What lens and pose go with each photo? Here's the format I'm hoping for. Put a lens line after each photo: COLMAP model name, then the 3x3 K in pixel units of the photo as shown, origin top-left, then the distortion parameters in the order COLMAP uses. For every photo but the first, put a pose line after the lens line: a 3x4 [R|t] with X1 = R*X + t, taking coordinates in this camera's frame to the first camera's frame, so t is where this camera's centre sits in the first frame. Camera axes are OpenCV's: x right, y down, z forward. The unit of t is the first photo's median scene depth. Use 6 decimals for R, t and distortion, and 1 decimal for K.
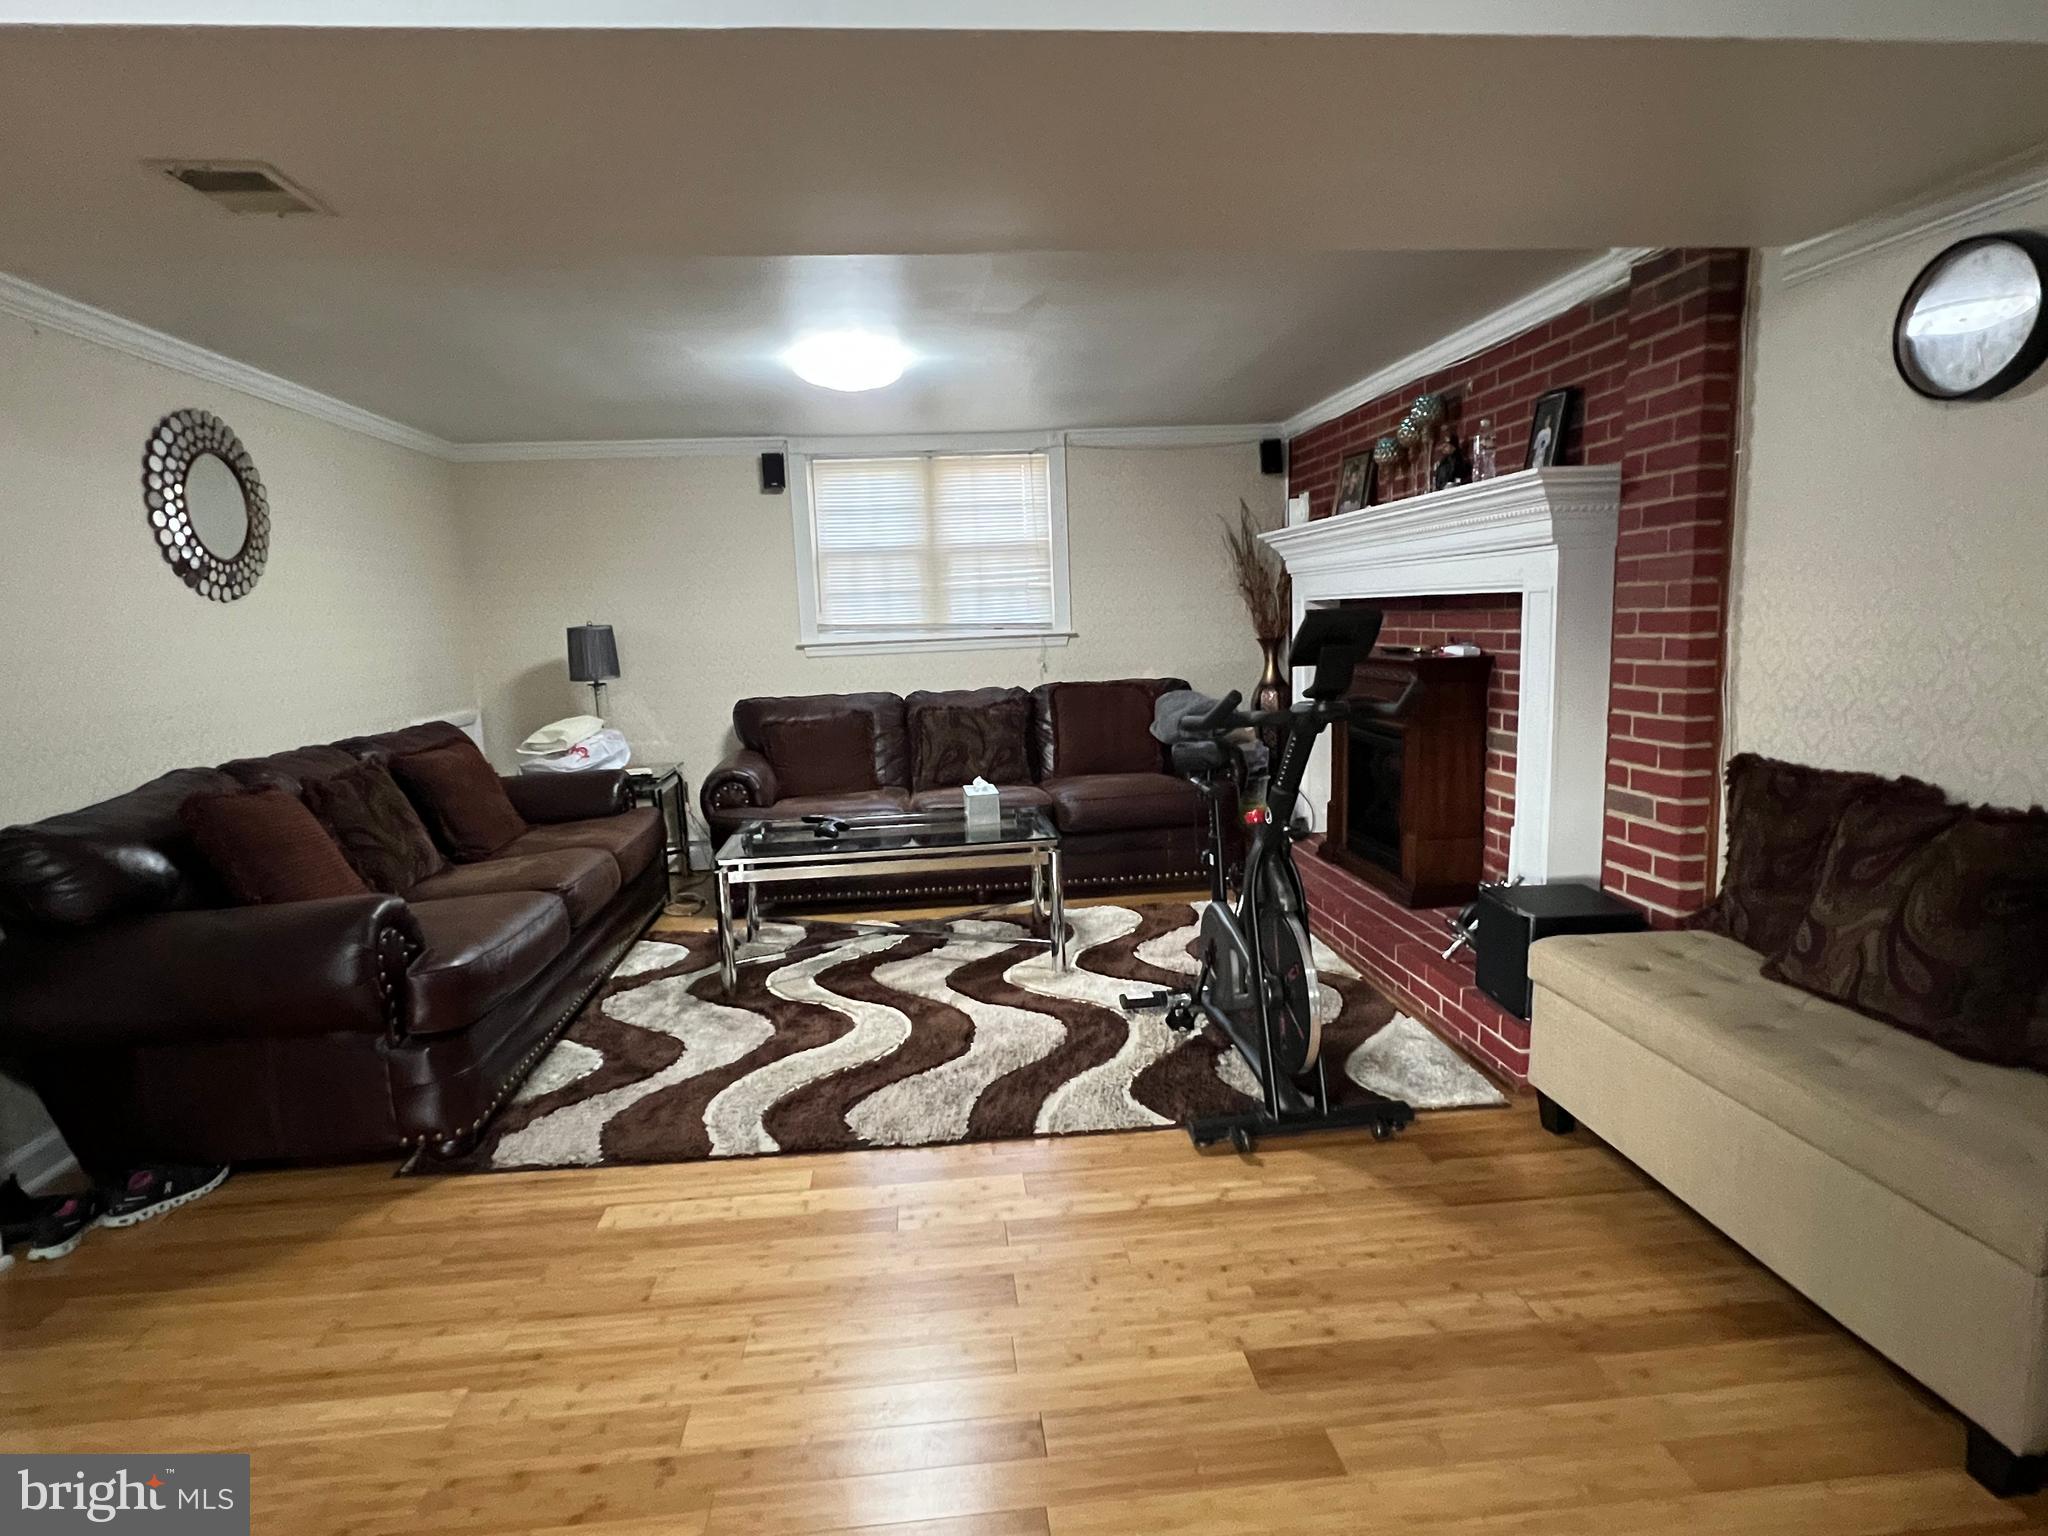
lens RADIAL K [[1065.5, 0, 1019.0], [0, 1065.5, 766.6], [0, 0, 1]] dist [-0.000769, 0.000093]
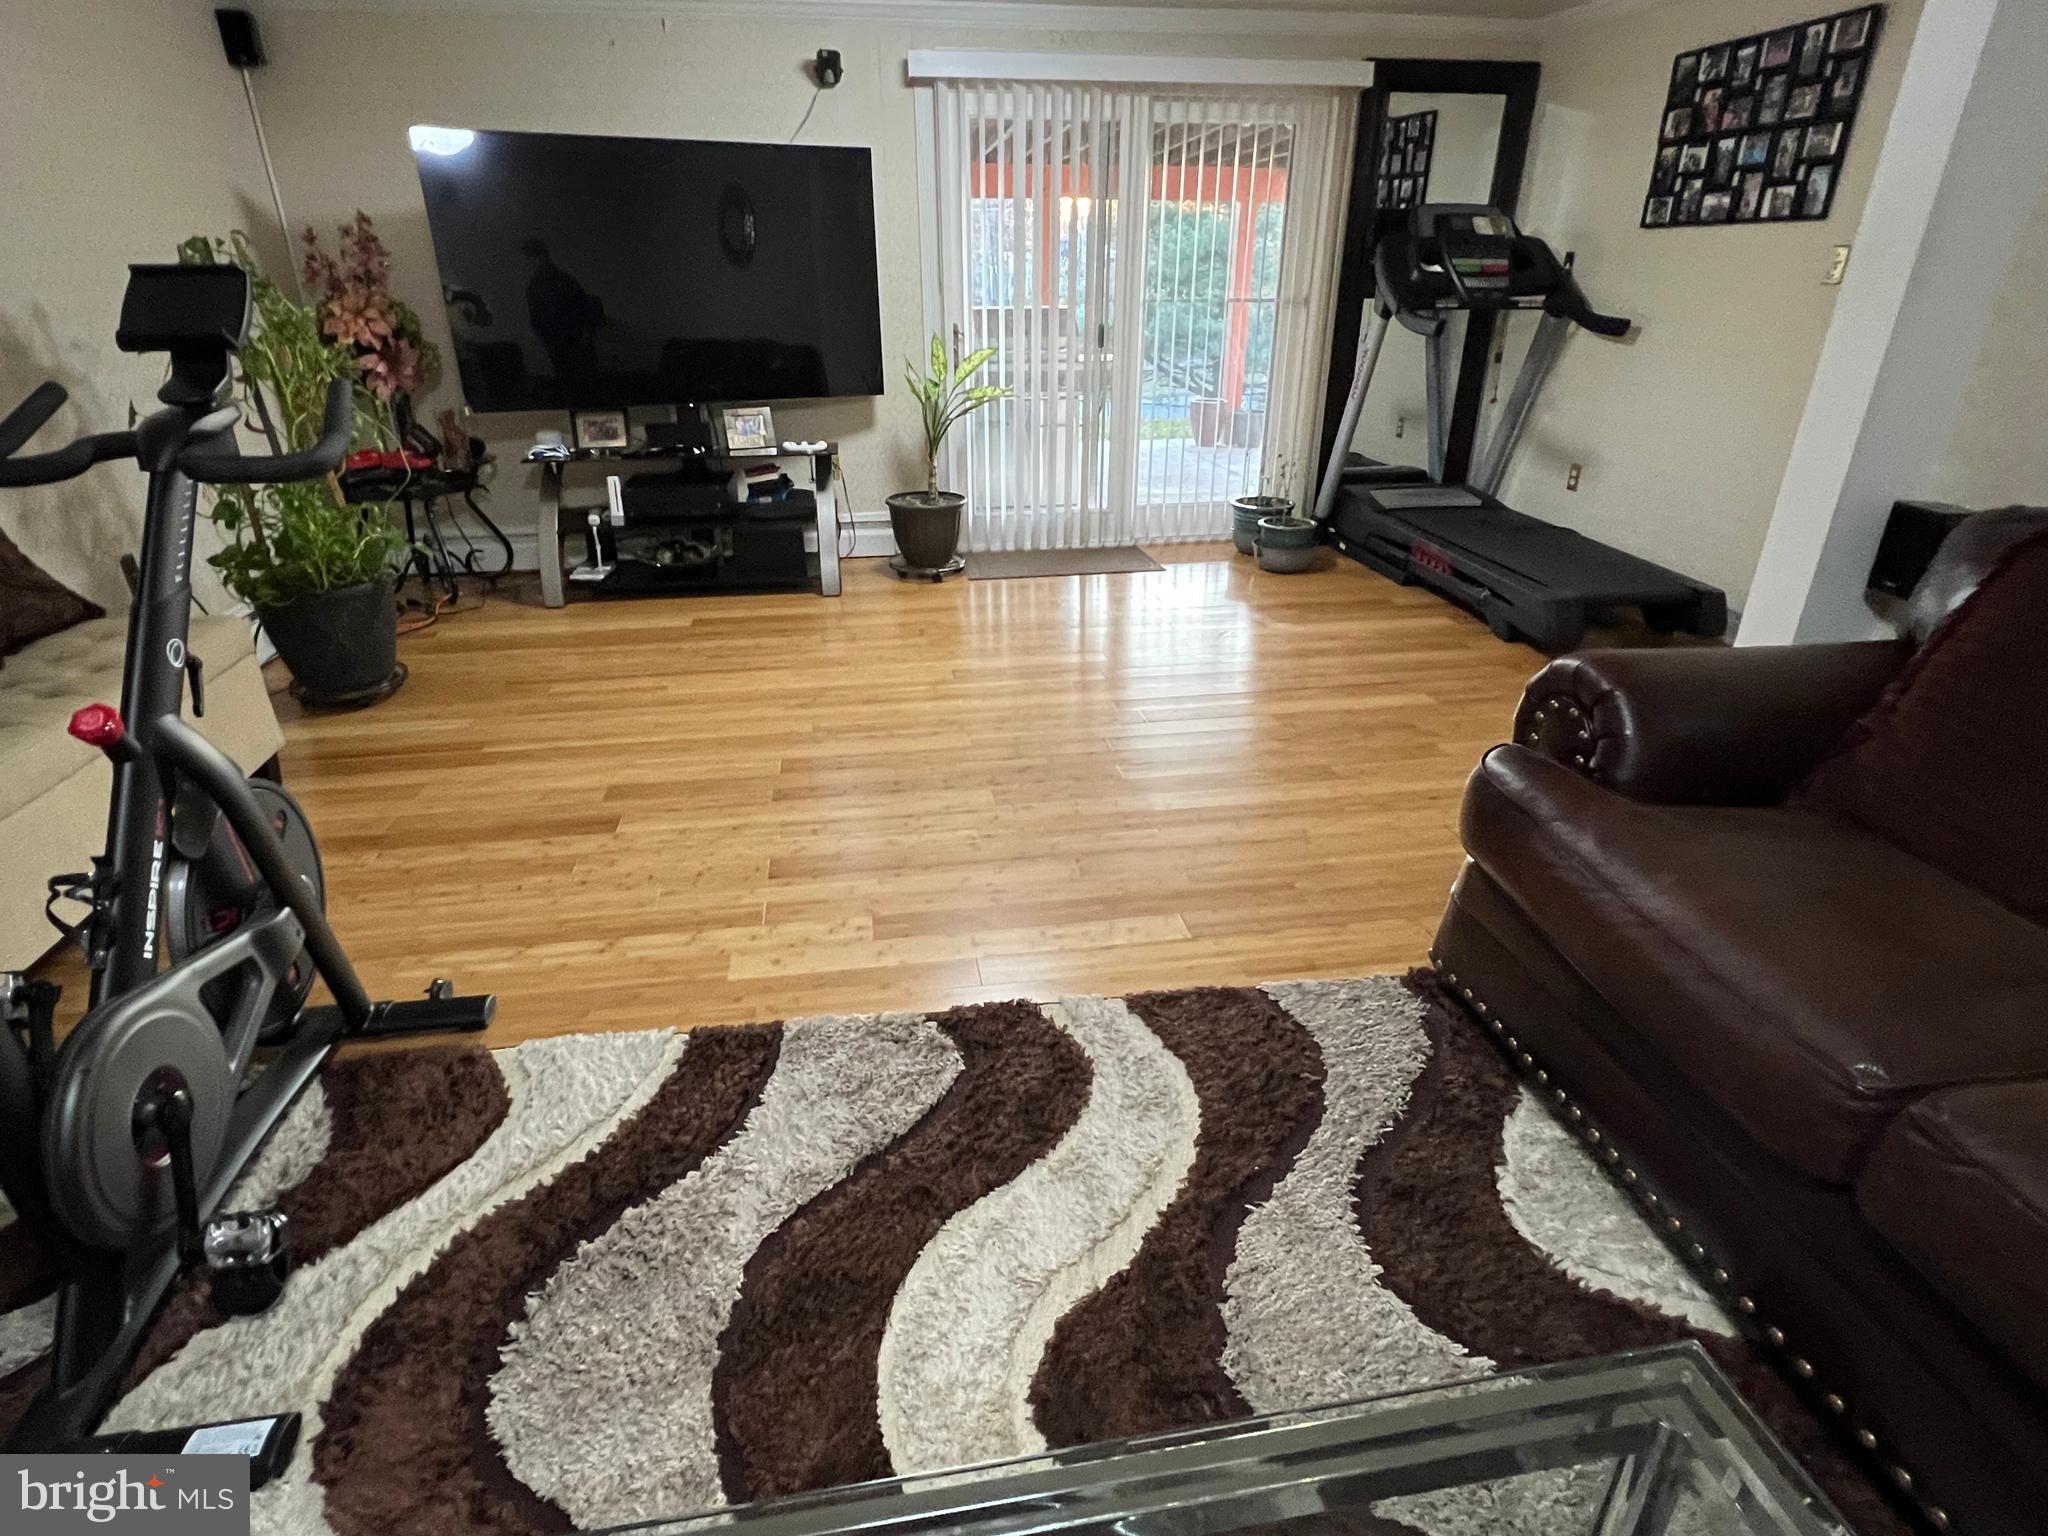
lens RADIAL K [[1065.5, 0, 1021.1], [0, 1065.5, 776.6], [0, 0, 1]] dist [-0.000769, 0.000093]
pose [[-0.997334, 0.062791, -0.037188, -0.179893], [0.032323, 0.836954, 0.546318, -0.177941], [0.065429, 0.543659, -0.836752, 1.409843]]
